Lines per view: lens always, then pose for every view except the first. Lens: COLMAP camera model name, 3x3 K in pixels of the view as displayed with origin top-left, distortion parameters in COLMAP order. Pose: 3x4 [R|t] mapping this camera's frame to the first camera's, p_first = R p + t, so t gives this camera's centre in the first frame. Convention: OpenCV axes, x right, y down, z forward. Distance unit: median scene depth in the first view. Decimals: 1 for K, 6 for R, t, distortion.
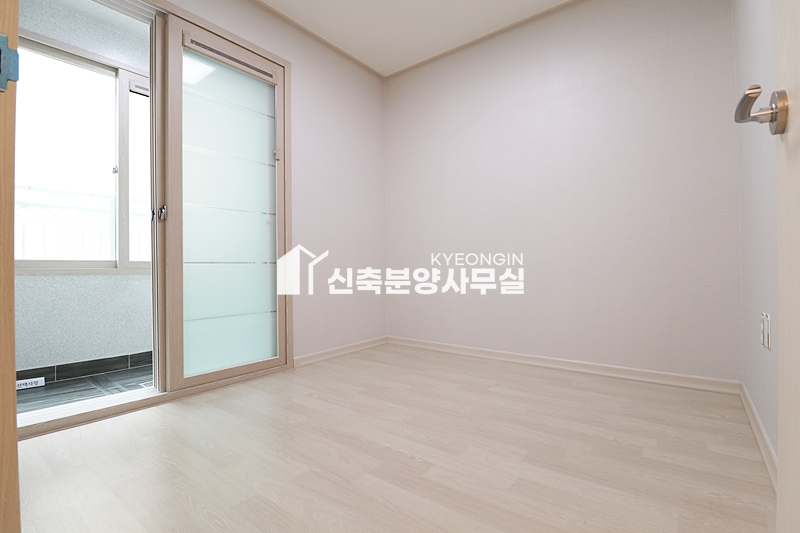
lens RADIAL K [[376.0, 0, 400.0], [0, 376.0, 266.5], [0, 0, 1]] dist [-0.000875, -0.000144]
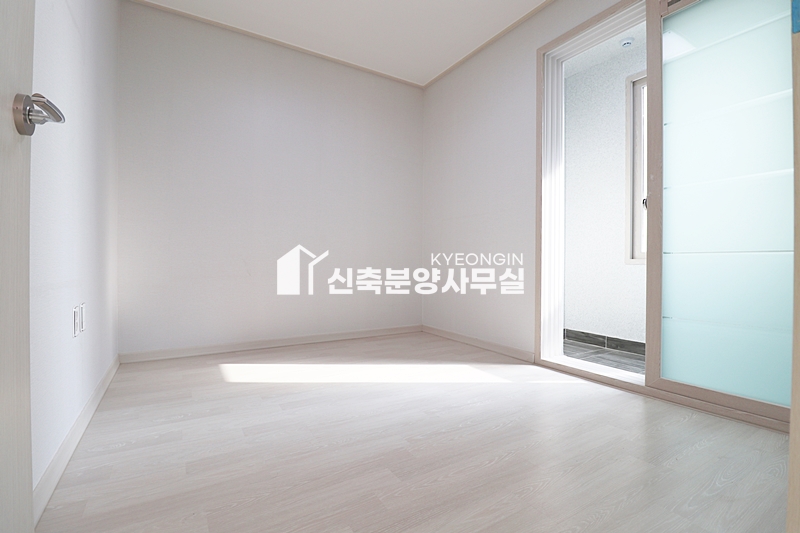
lens RADIAL K [[376.0, 0, 400.0], [0, 376.0, 266.5], [0, 0, 1]] dist [-0.000875, -0.000144]
pose [[-0.356108, 0.006879, -0.934420, 0.520482], [0.001634, 0.999976, 0.006739, 0.016613], [0.934443, 0.000873, -0.356111, 0.749724]]
